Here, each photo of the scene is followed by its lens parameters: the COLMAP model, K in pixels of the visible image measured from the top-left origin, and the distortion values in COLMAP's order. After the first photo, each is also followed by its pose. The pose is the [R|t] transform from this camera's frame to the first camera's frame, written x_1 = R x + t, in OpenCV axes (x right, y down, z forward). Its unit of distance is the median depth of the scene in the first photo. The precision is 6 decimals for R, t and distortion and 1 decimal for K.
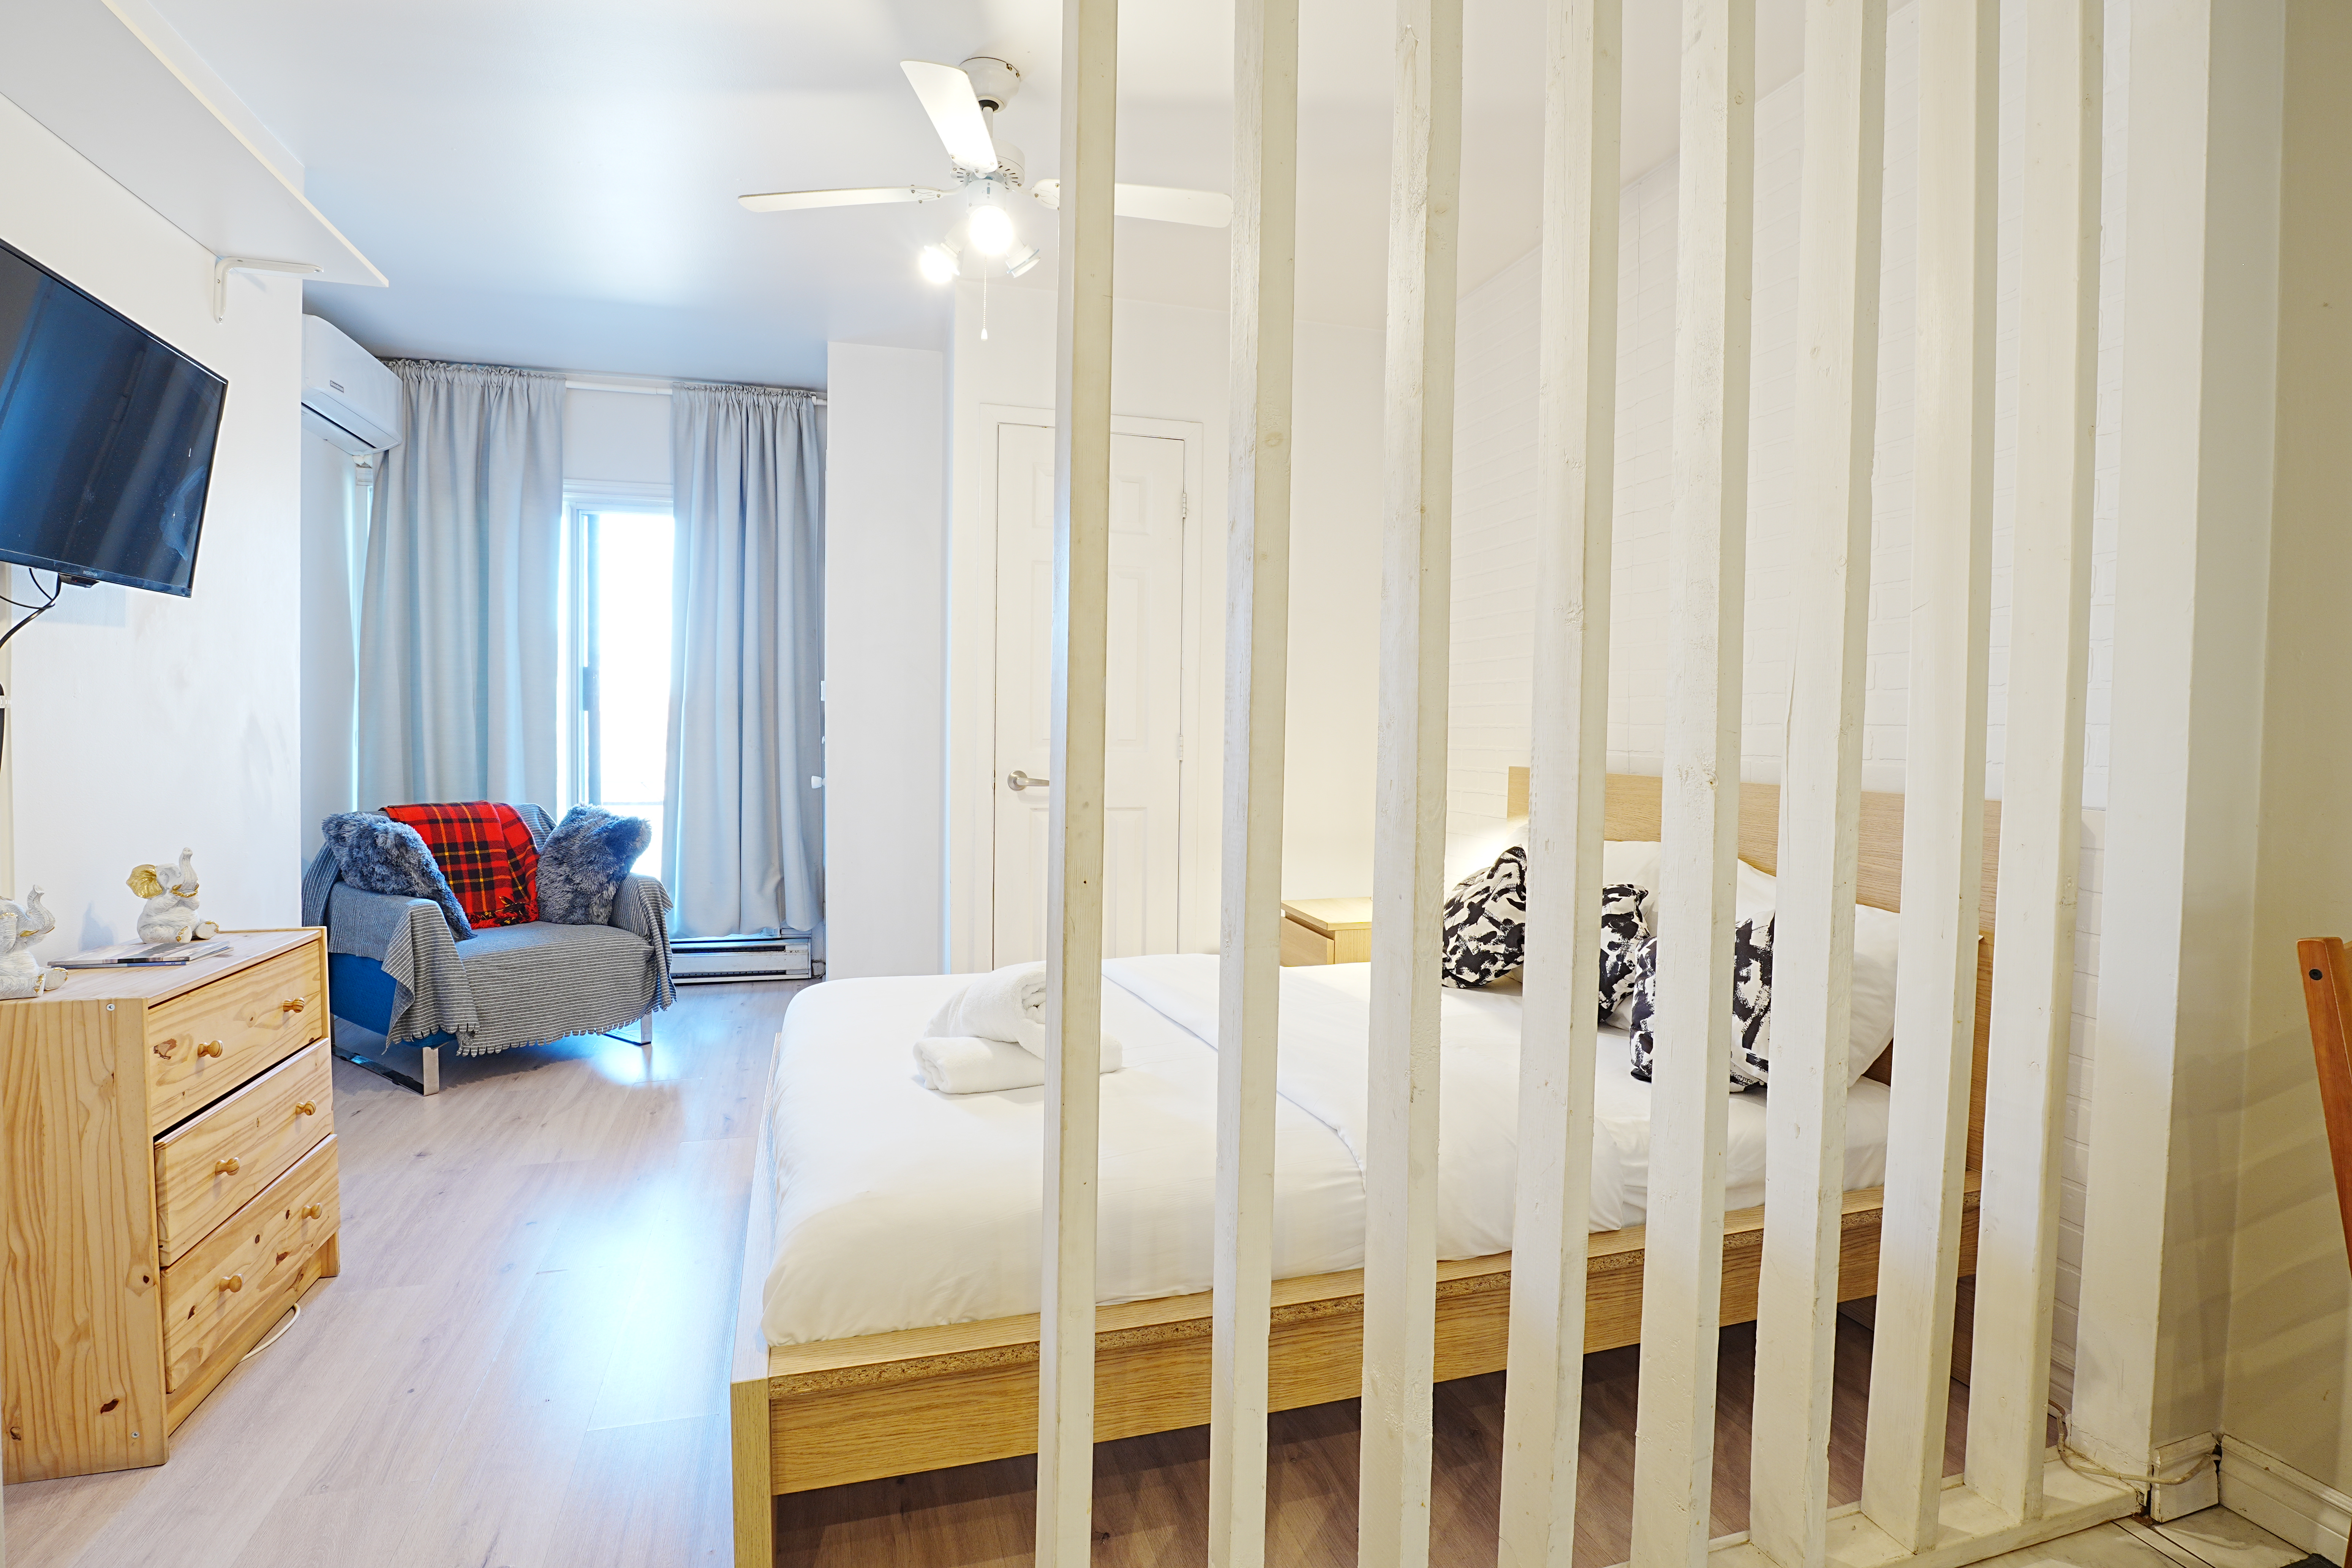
lens RADIAL K [[1148.7, 0, 1171.2], [0, 1148.7, 767.5], [0, 0, 1]] dist [-0.025897, 0.000312]
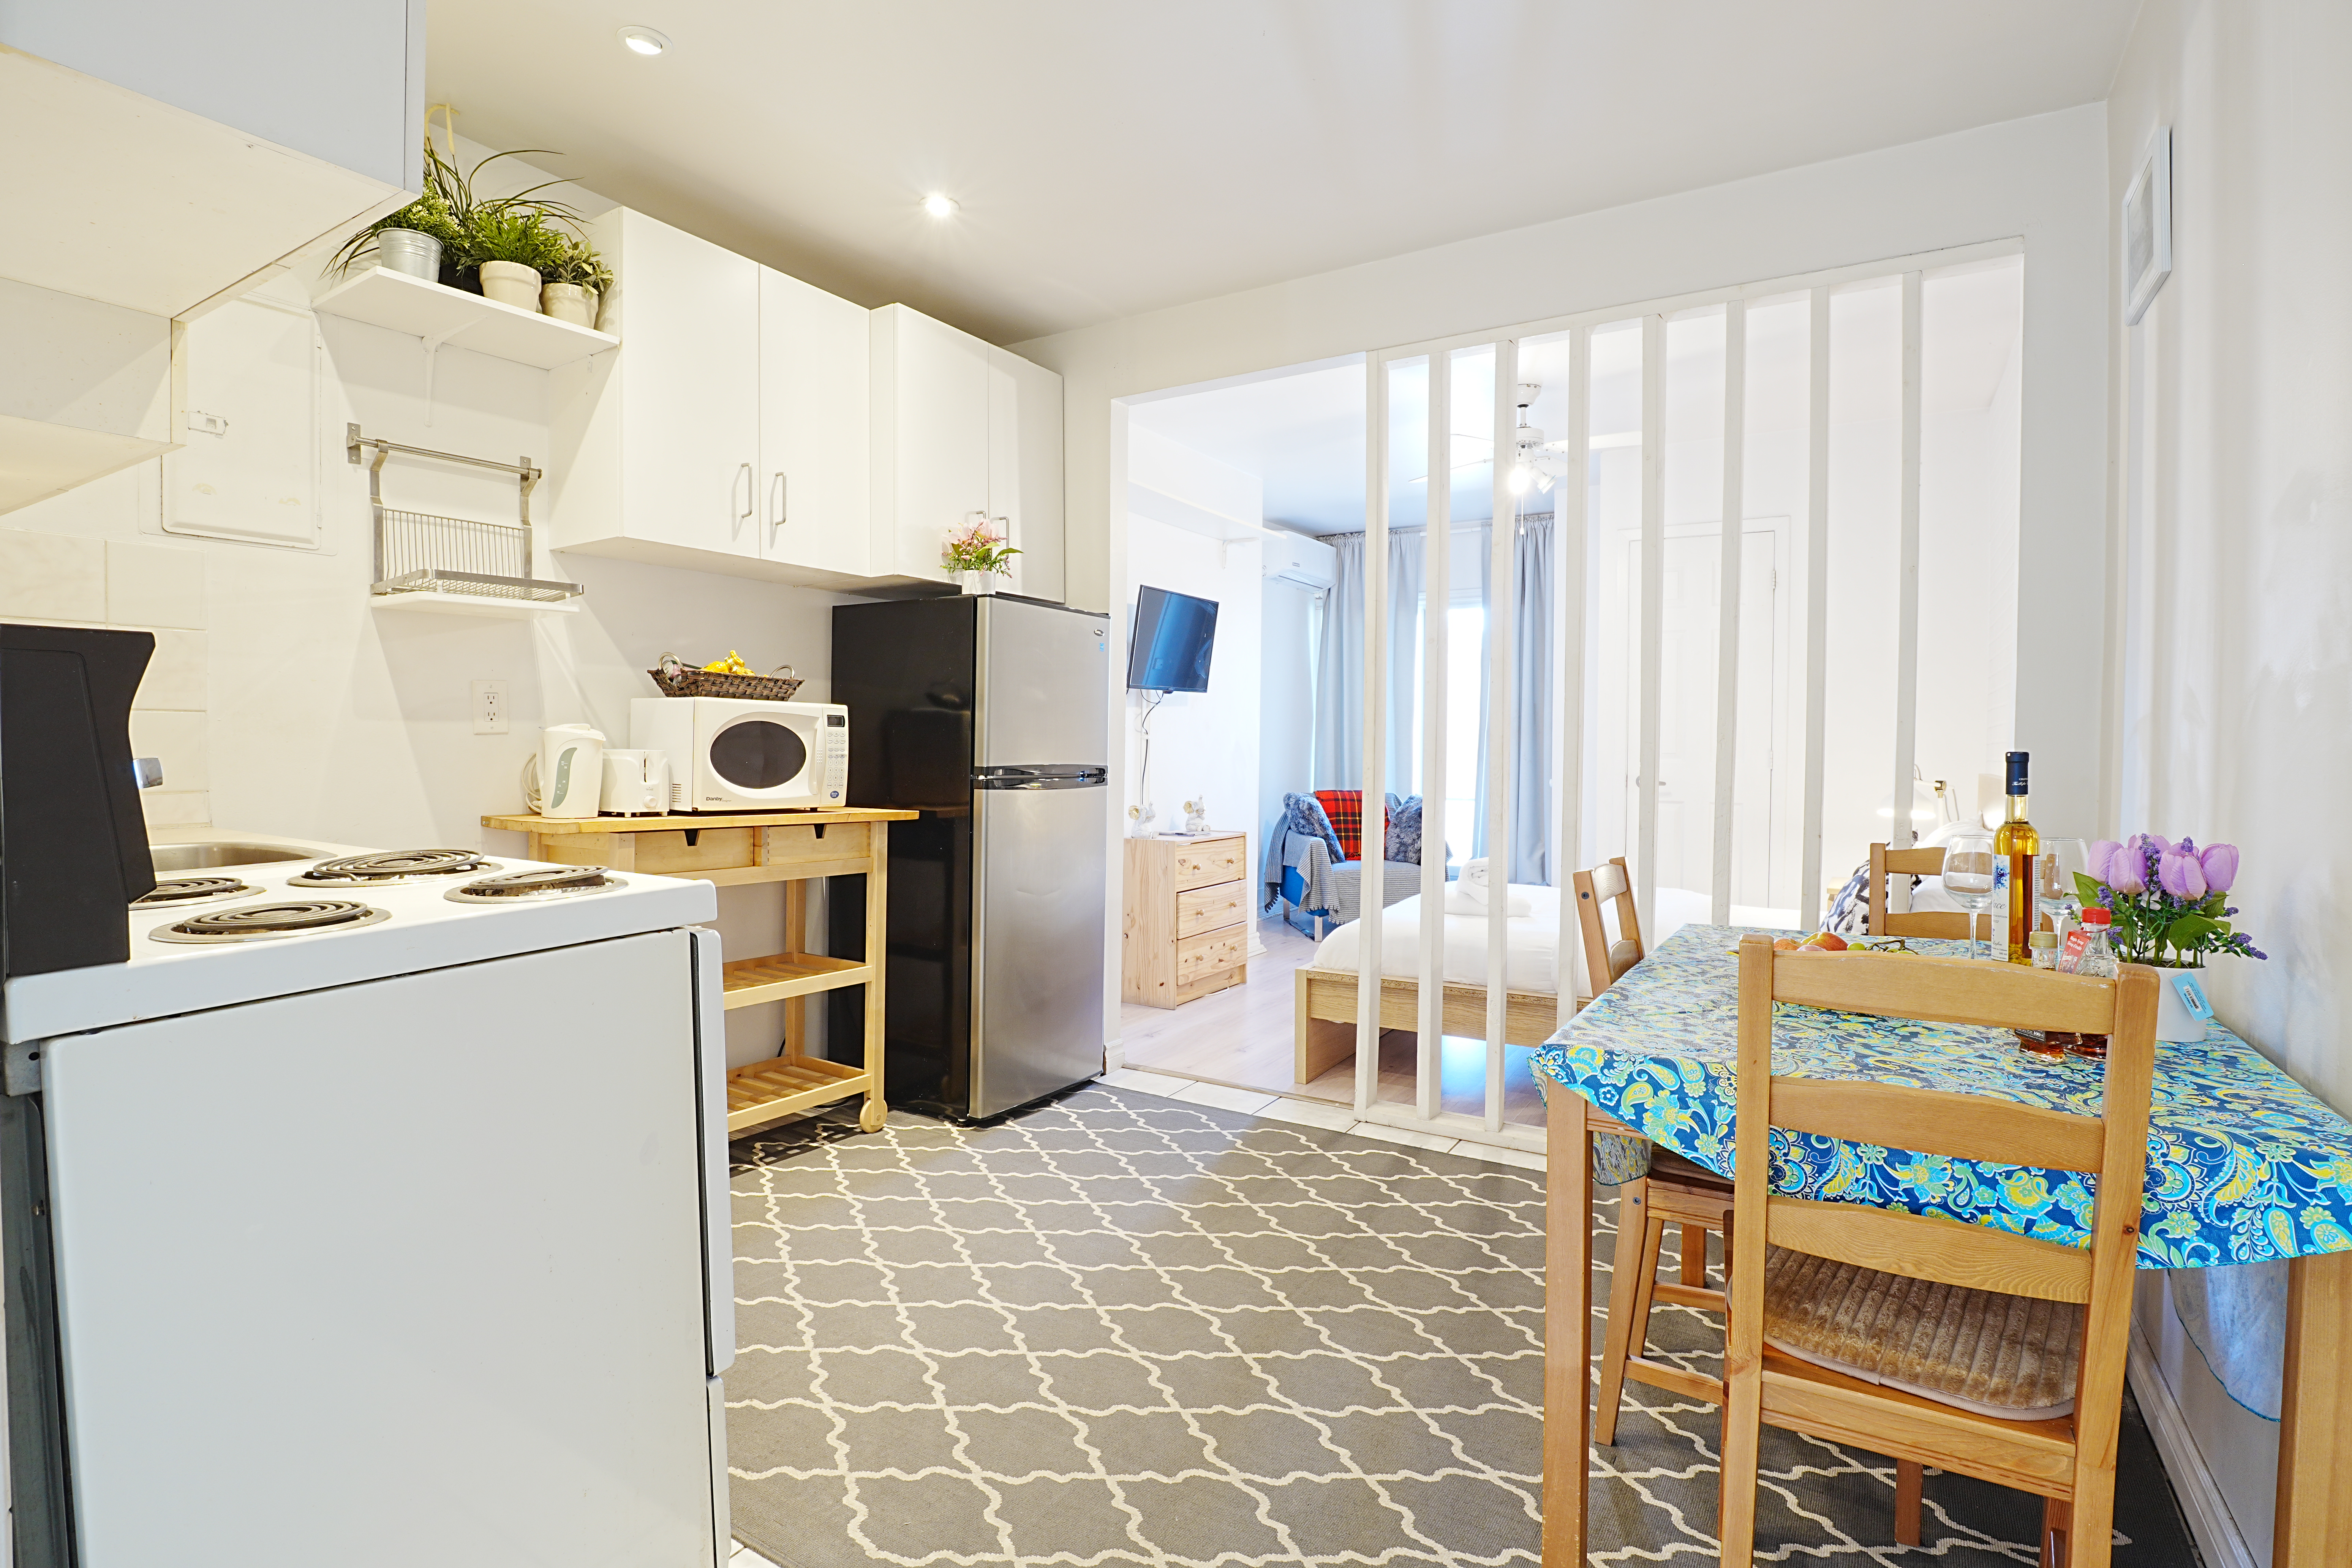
lens RADIAL K [[1107.5, 0, 1176.0], [0, 1107.5, 784.0], [0, 0, 1]] dist [-0.000033, -0.000004]
pose [[0.673855, 0.022683, -0.738515, 0.548513], [-0.024582, 0.999664, 0.008274, 0.017370], [0.738454, 0.012579, 0.674186, -0.424131]]
